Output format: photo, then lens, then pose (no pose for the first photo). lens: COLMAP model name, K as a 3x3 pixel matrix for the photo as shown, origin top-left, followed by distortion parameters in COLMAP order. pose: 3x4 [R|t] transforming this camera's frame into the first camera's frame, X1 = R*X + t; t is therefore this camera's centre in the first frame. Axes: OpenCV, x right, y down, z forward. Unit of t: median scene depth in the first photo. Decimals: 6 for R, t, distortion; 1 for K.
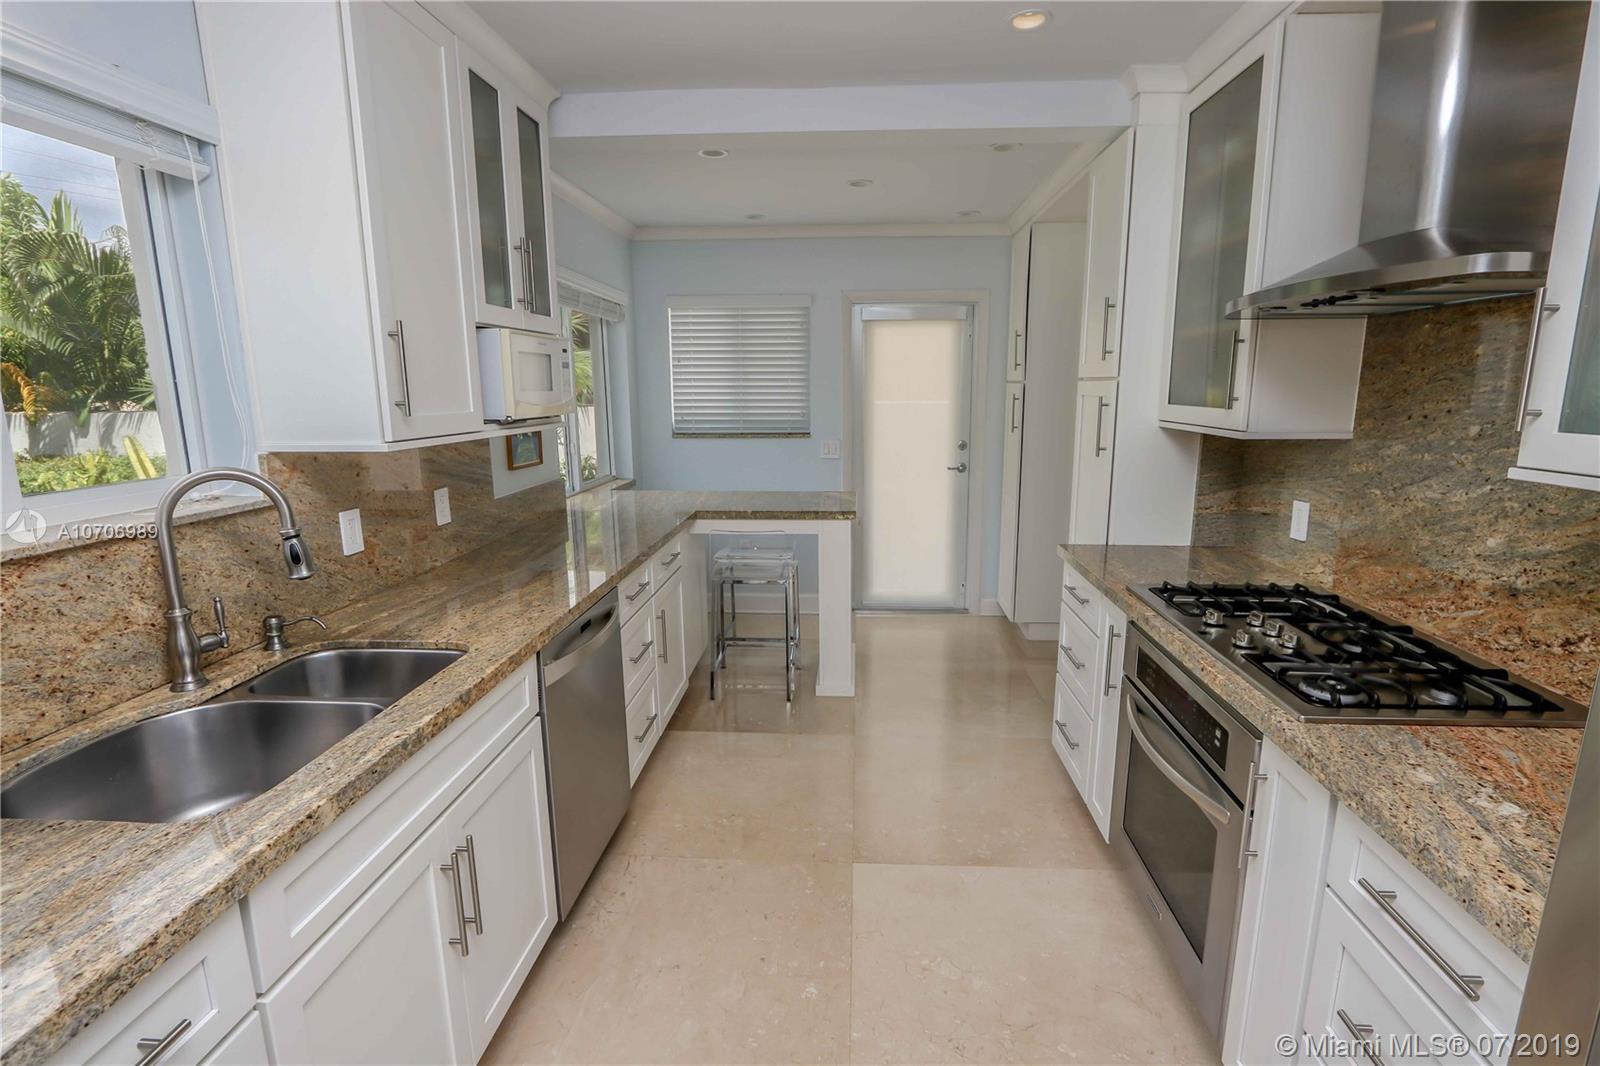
lens RADIAL K [[759.0, 0, 816.8], [0, 759.0, 538.5], [0, 0, 1]] dist [-0.003613, -0.000397]
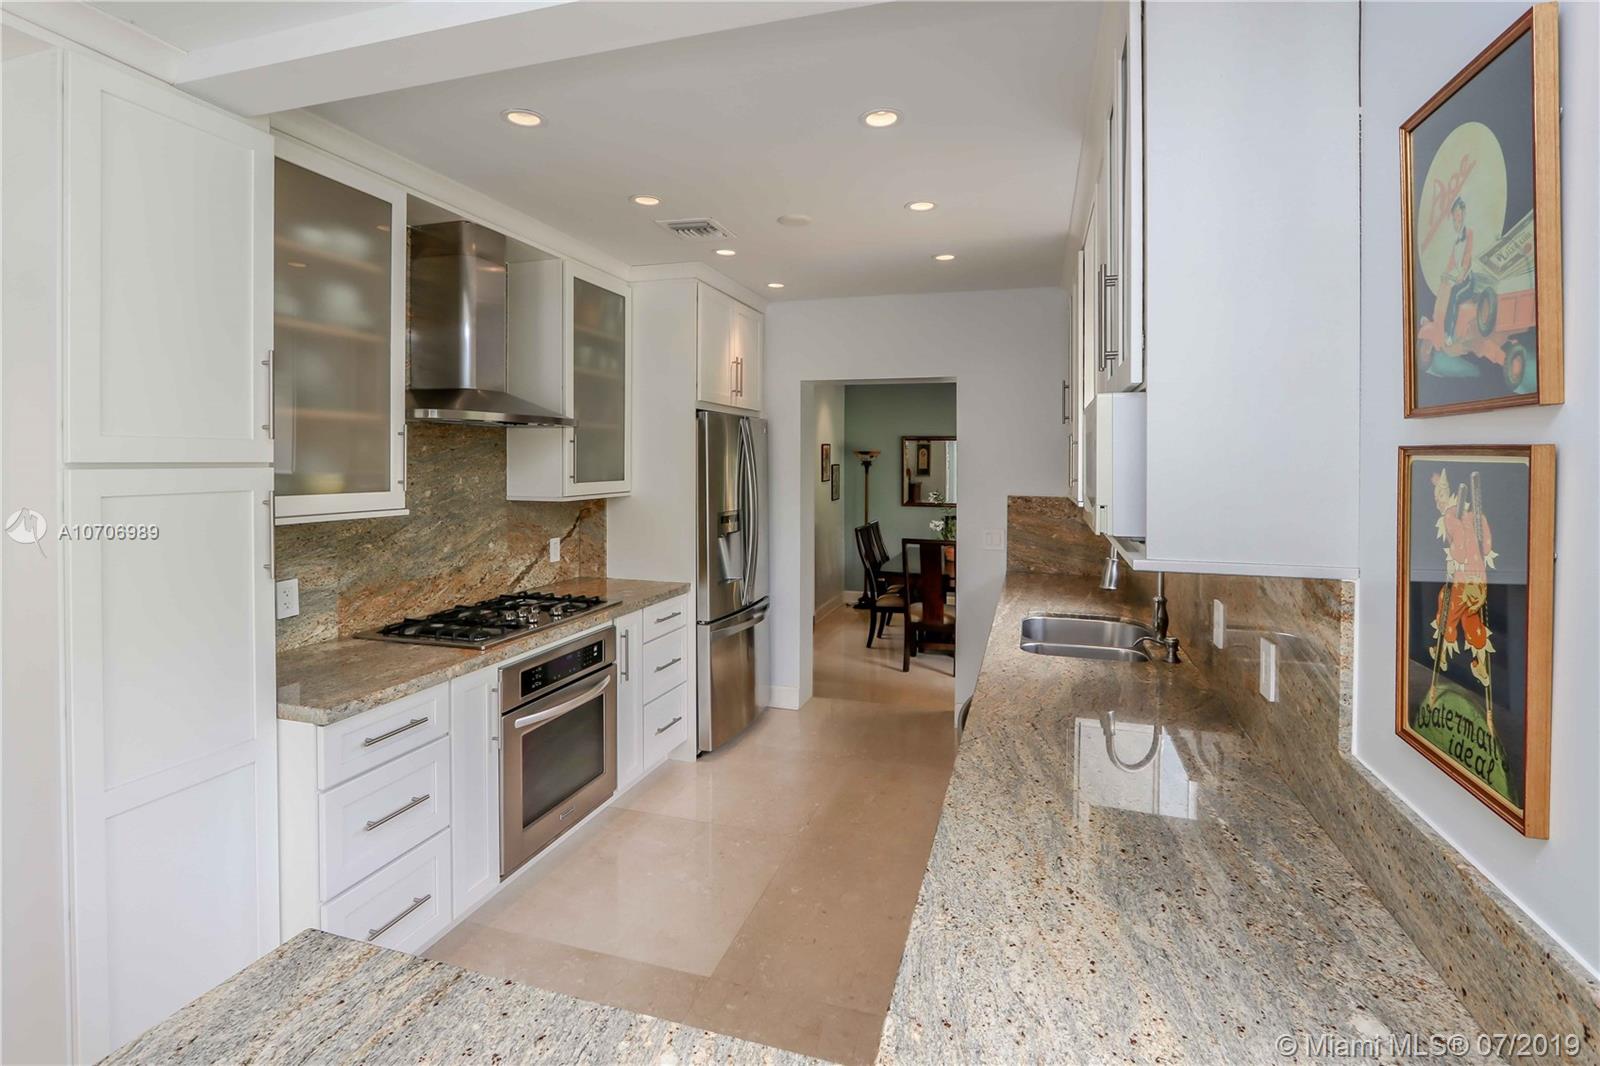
lens RADIAL K [[775.0, 0, 802.4], [0, 775.0, 458.9], [0, 0, 1]] dist [-0.035812, -0.000068]
pose [[-0.972919, -0.004726, 0.231098, -0.331848], [0.041304, 0.980145, 0.193934, -0.445685], [-0.227426, 0.198228, -0.953406, 2.088041]]
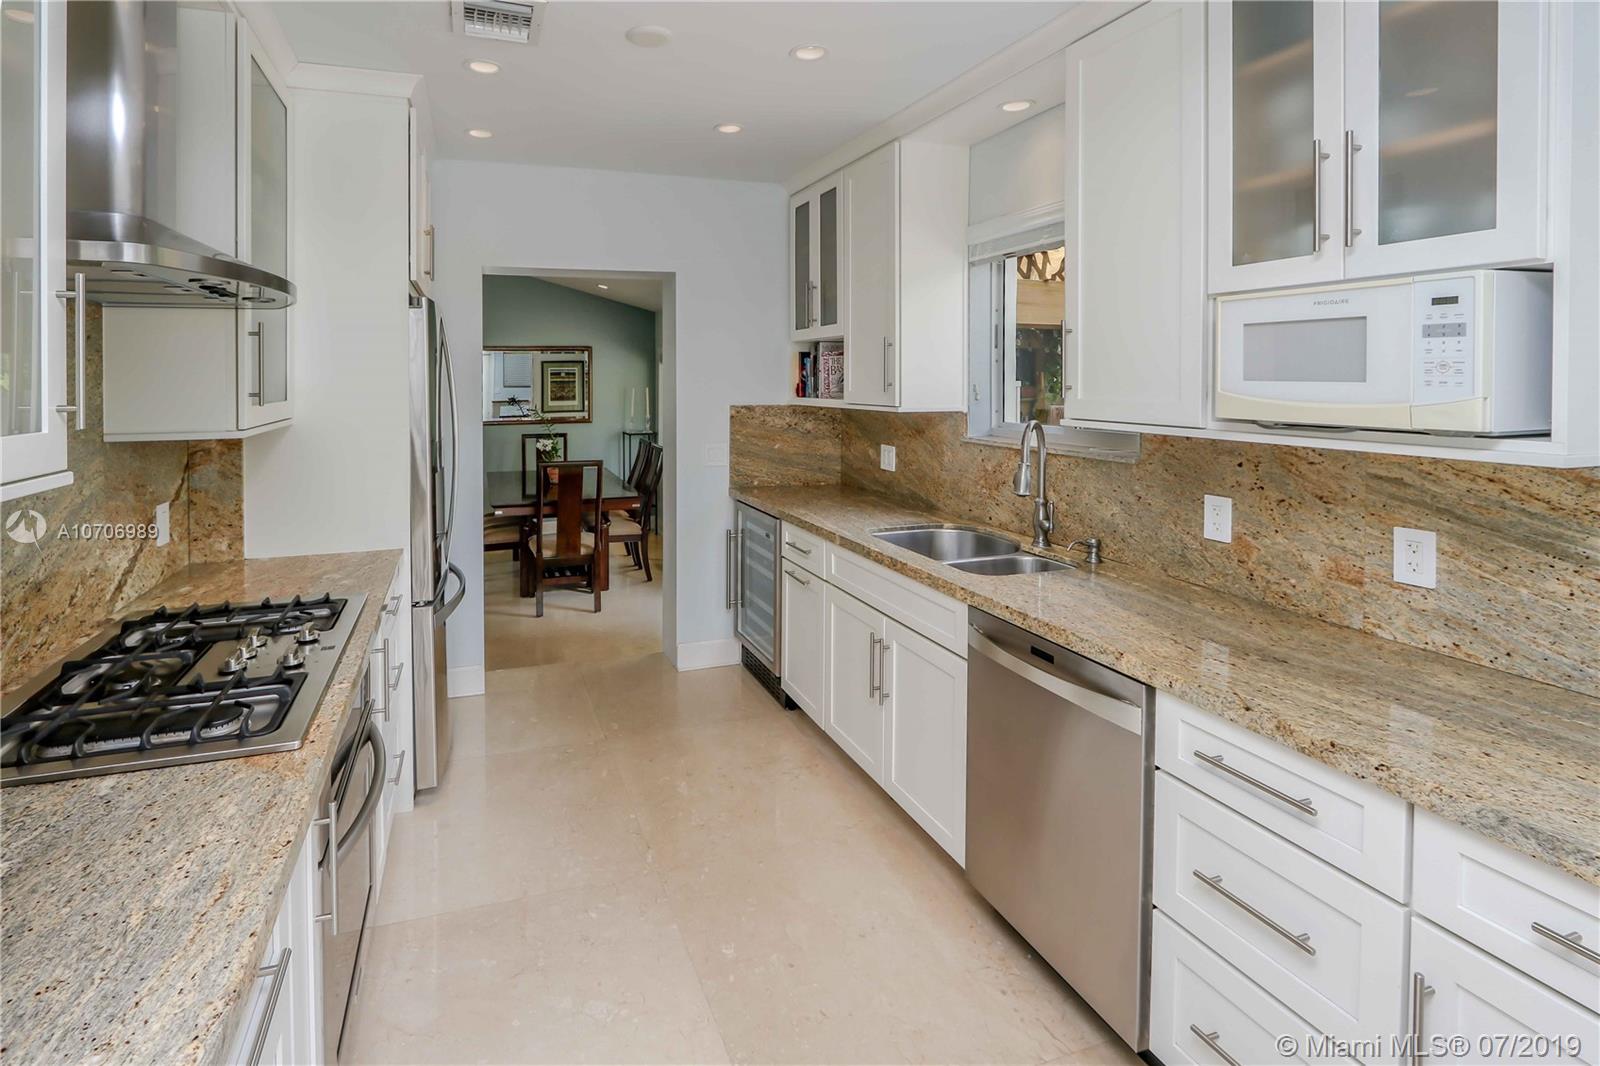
lens RADIAL K [[778.6, 0, 716.7], [0, 778.6, 381.7], [0, 0, 1]] dist [-0.001192, -0.000141]
pose [[-0.934270, 0.010729, -0.356406, 0.356891], [-0.063253, 0.978707, 0.195273, -0.346788], [0.350912, 0.204981, -0.913698, 1.705262]]
